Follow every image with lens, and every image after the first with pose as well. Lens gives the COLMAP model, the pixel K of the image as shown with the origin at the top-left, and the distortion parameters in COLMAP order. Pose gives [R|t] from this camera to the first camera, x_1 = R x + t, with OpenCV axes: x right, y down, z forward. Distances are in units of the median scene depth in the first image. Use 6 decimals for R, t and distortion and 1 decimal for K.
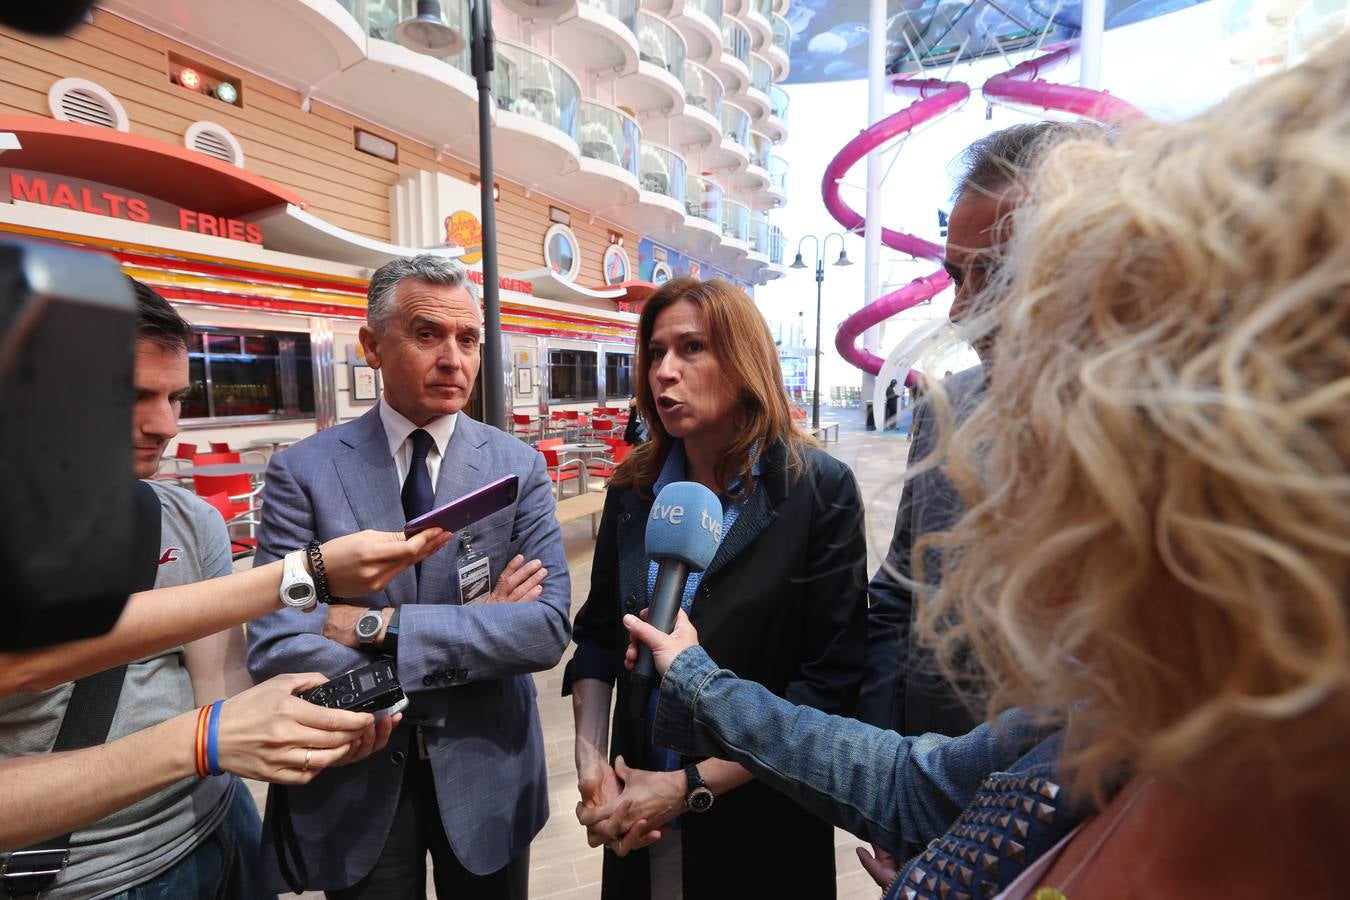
lens RADIAL K [[656.4, 0, 675.0], [0, 656.4, 450.0], [0, 0, 1]] dist [-0.000718, 0.000174]
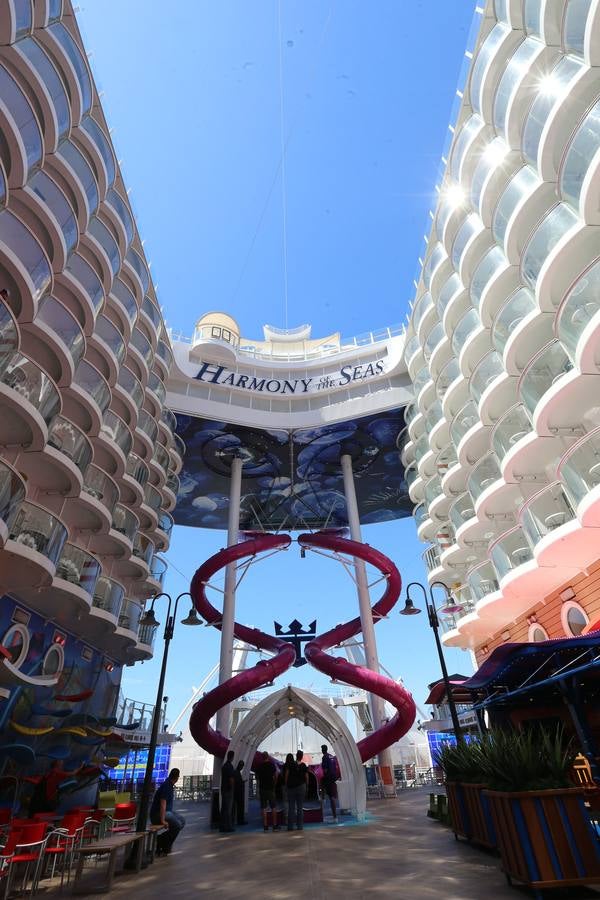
lens RADIAL K [[437.6, 0, 300.0], [0, 437.6, 450.0], [0, 0, 1]] dist [-0.000718, 0.000174]
pose [[0.910013, 0.226831, 0.347021, 0.057642], [0.069422, 0.741849, -0.666963, -0.006627], [-0.408725, 0.631036, 0.659346, 0.167525]]
